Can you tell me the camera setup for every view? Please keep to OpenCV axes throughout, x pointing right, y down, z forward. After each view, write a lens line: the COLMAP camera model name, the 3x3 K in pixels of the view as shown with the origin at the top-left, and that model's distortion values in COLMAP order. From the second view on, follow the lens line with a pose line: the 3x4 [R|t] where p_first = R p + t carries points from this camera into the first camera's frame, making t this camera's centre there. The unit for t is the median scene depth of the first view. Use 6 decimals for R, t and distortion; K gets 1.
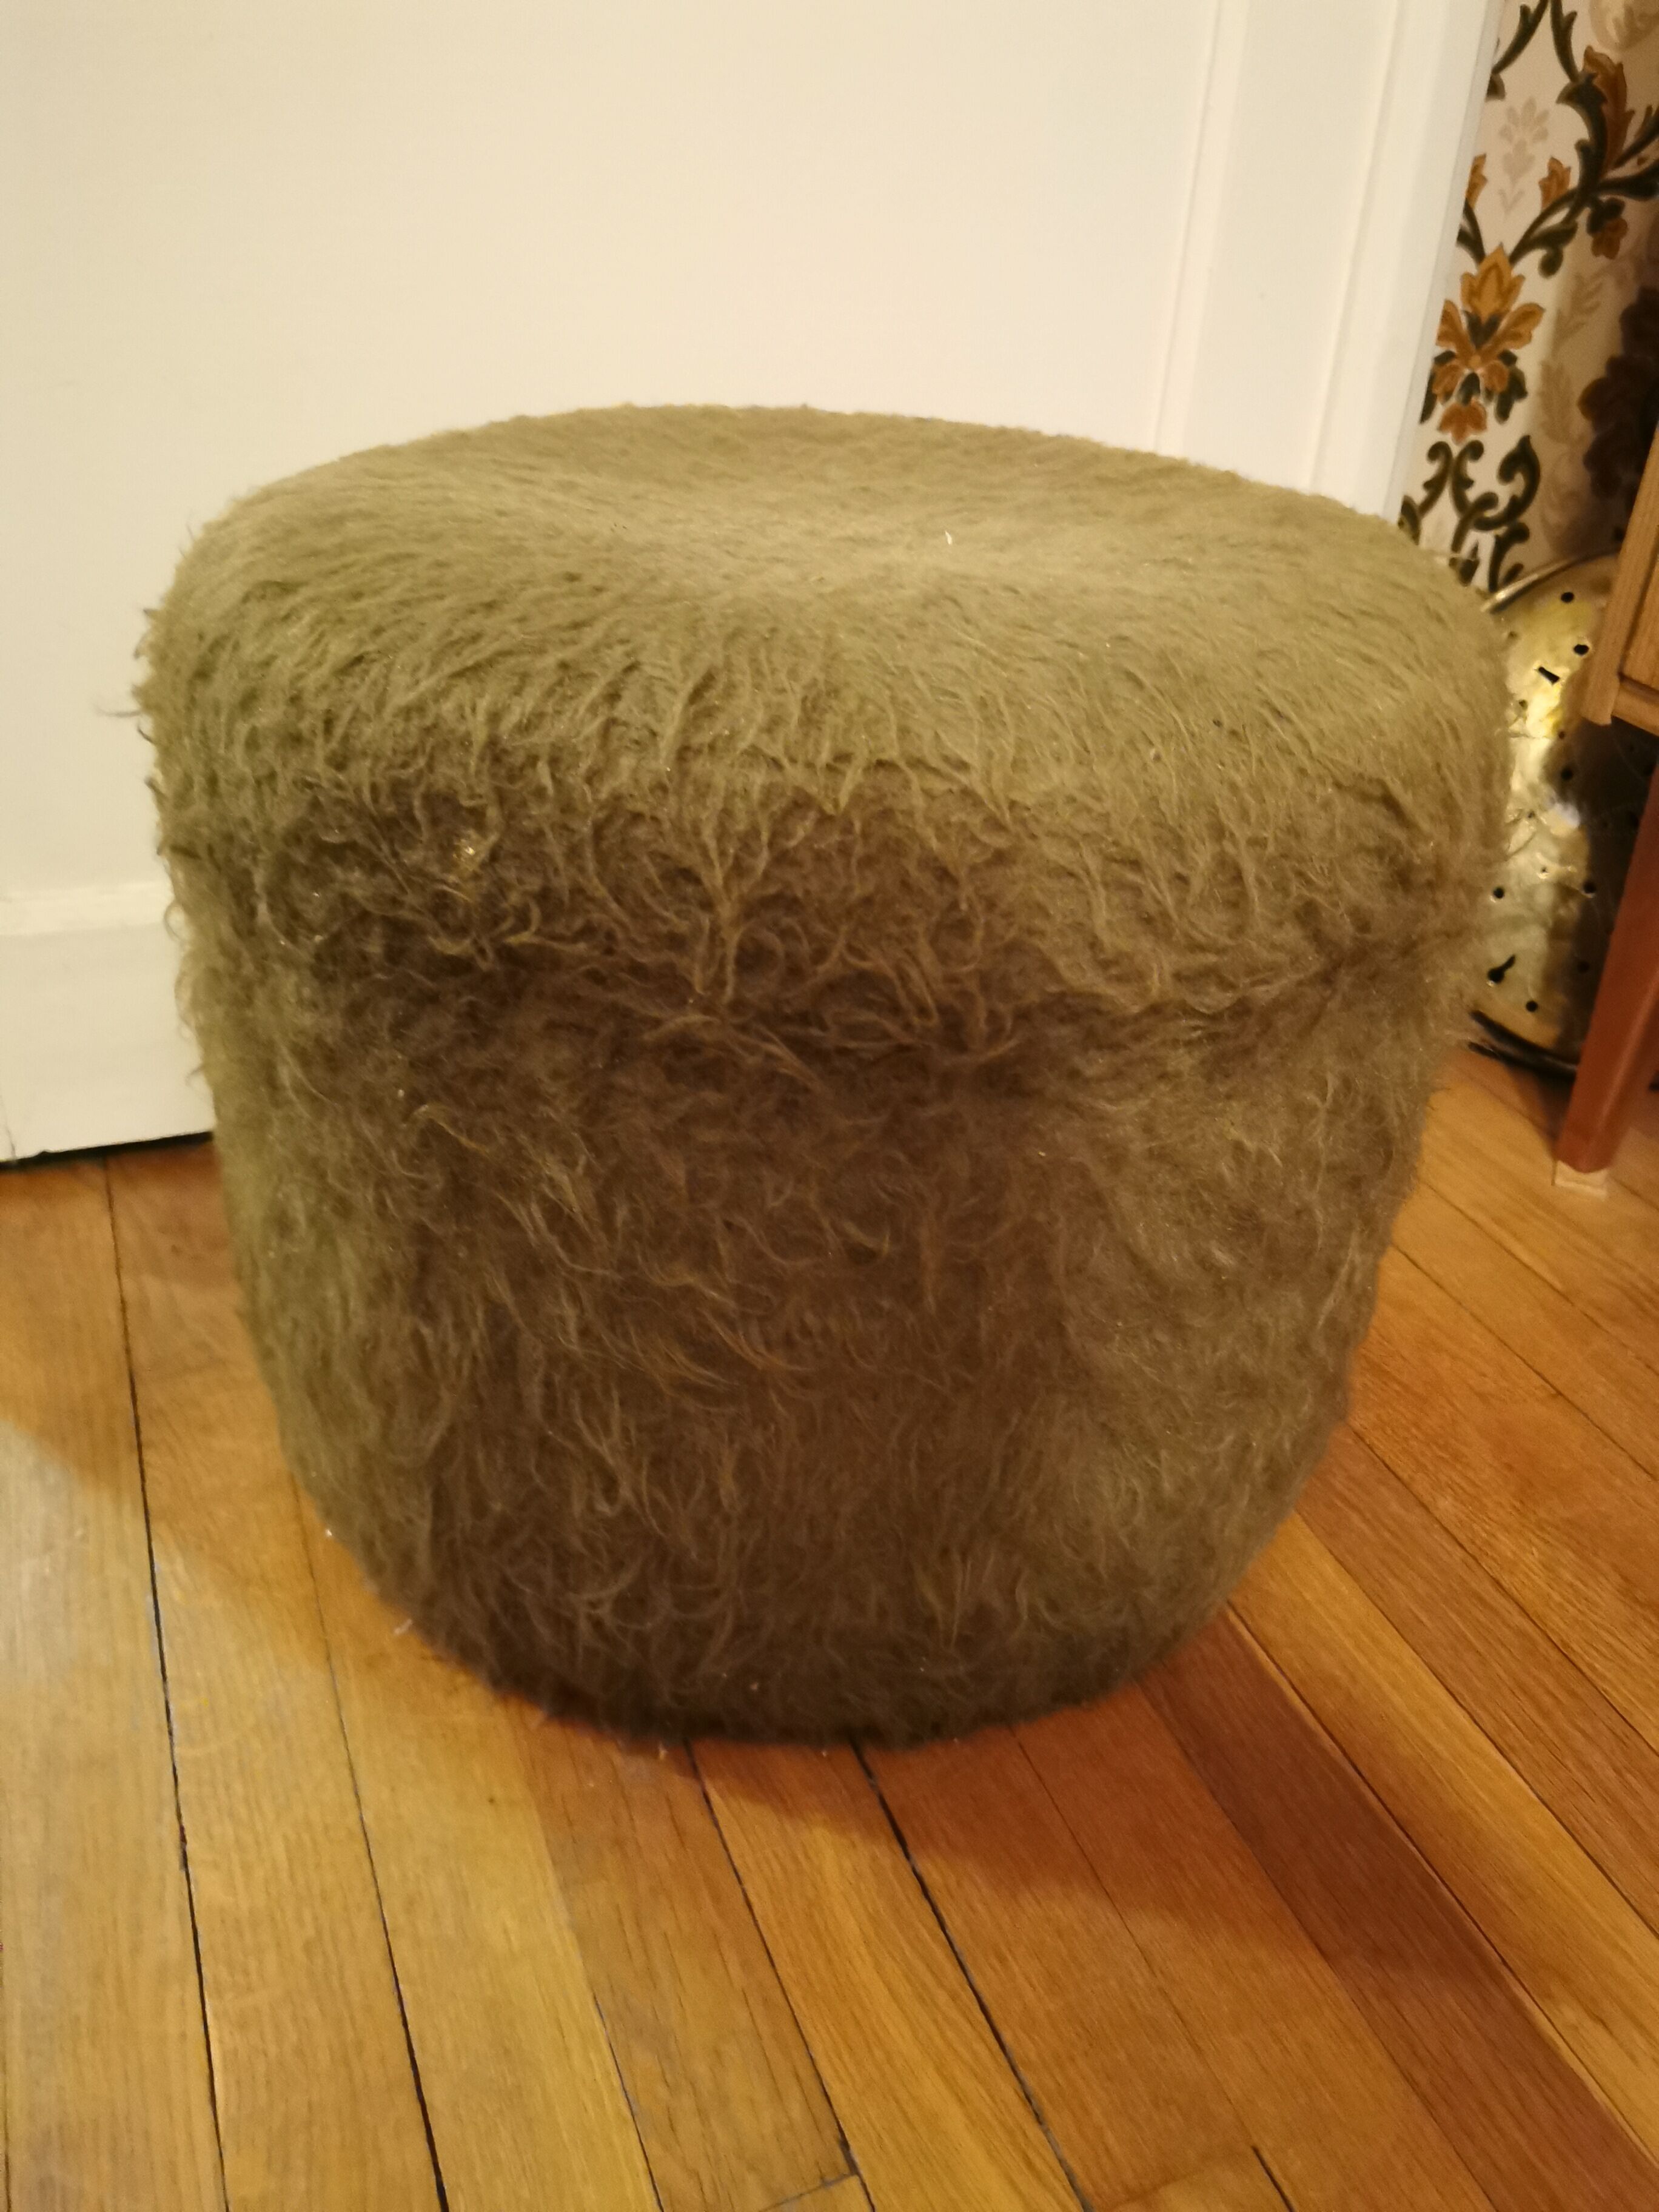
lens RADIAL K [[1604.1, 0, 826.1], [0, 1604.1, 1107.9], [0, 0, 1]] dist [-0.010980, 0.000441]
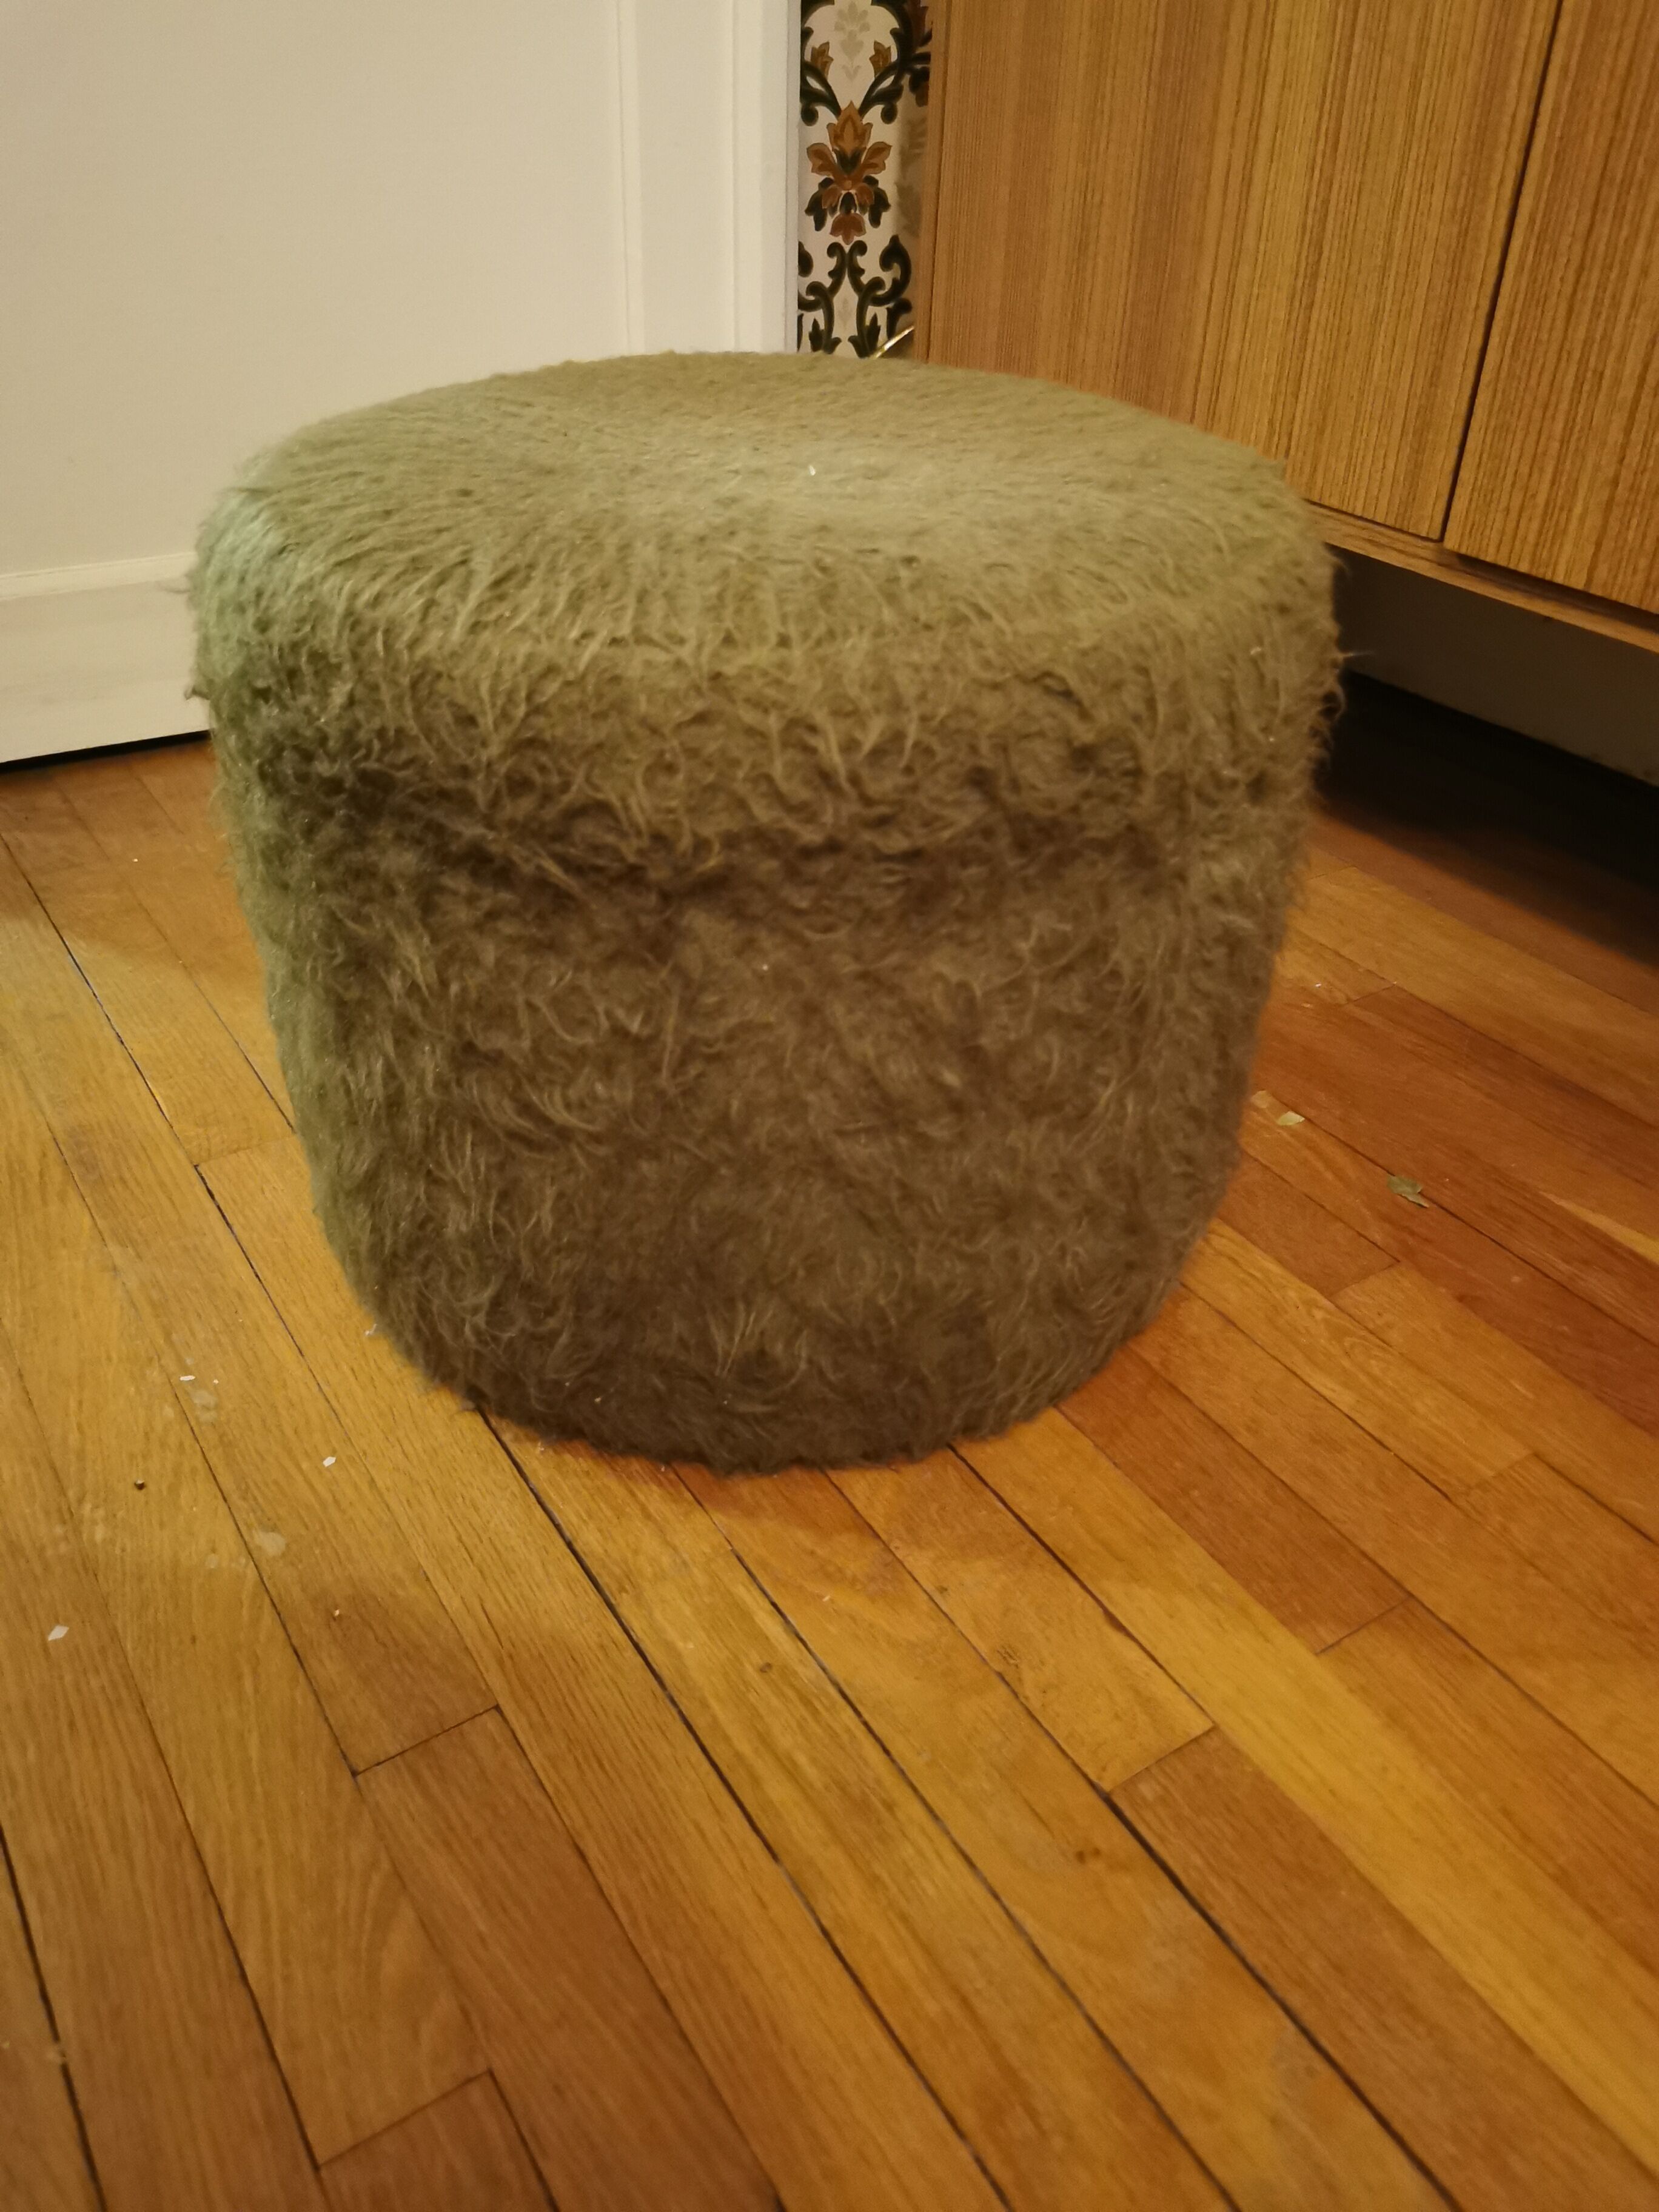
lens RADIAL K [[1604.1, 0, 826.1], [0, 1604.1, 1107.9], [0, 0, 1]] dist [-0.010980, 0.000441]
pose [[0.970493, 0.100266, -0.219294, 0.500444], [-0.091993, 0.994619, 0.047646, 0.079961], [0.222891, -0.026067, 0.974495, -0.222072]]
